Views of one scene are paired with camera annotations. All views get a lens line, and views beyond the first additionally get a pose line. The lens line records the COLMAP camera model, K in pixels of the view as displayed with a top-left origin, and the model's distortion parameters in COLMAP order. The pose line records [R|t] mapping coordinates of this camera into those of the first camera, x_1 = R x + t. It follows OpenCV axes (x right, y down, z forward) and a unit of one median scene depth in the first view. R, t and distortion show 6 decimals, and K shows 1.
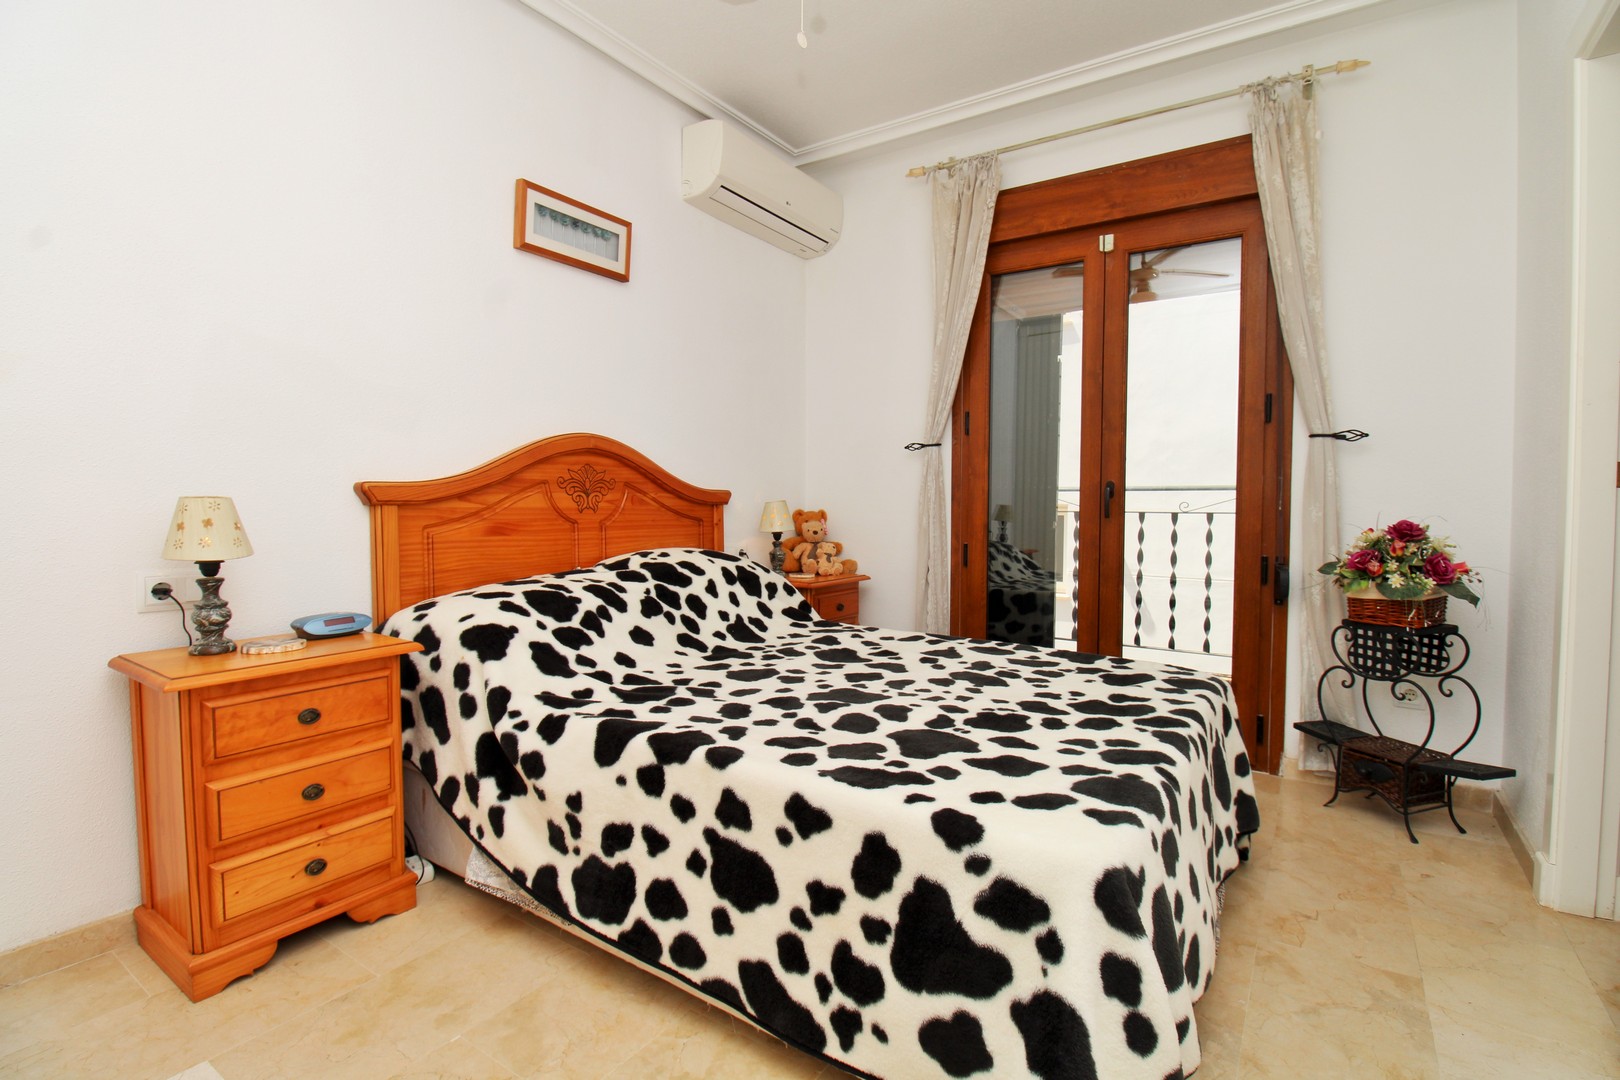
lens RADIAL K [[753.2, 0, 814.2], [0, 753.2, 531.9], [0, 0, 1]] dist [-0.003857, -0.011210]
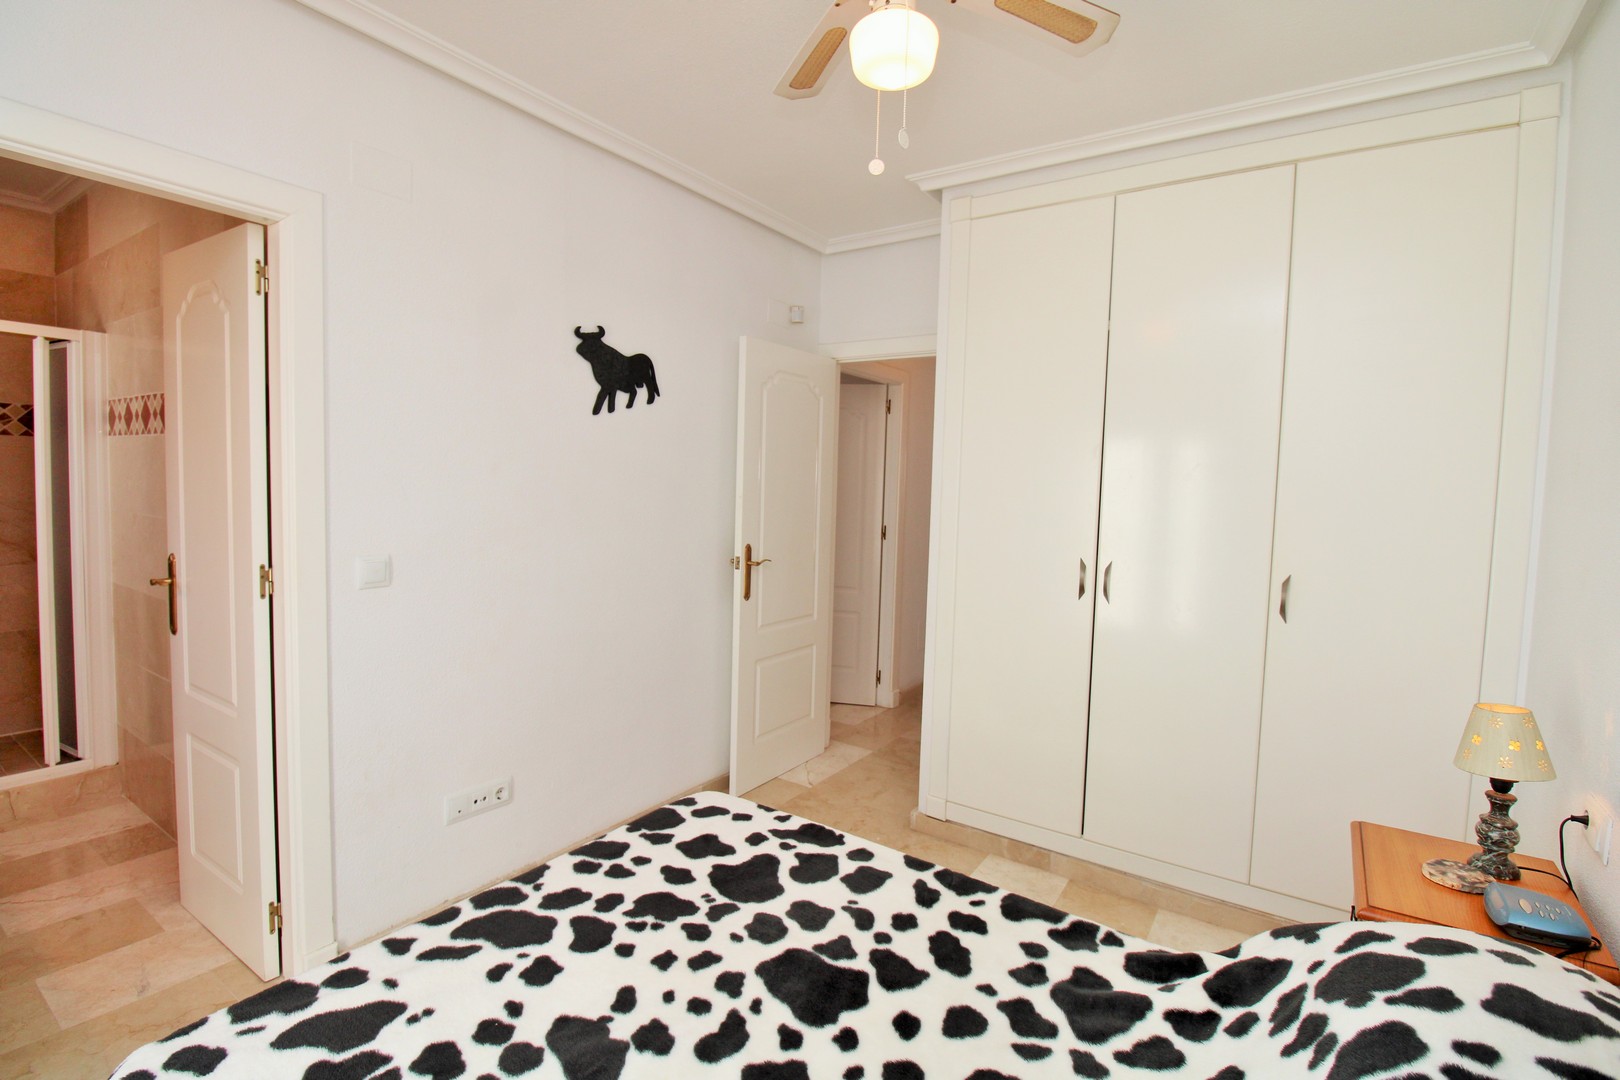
lens RADIAL K [[753.2, 0, 814.2], [0, 753.2, 531.9], [0, 0, 1]] dist [-0.003857, -0.011210]
pose [[-0.999412, -0.034289, 0.000837, 0.071273], [-0.034025, 0.994206, 0.101963, -0.358195], [-0.004329, 0.101874, -0.994788, 2.060622]]
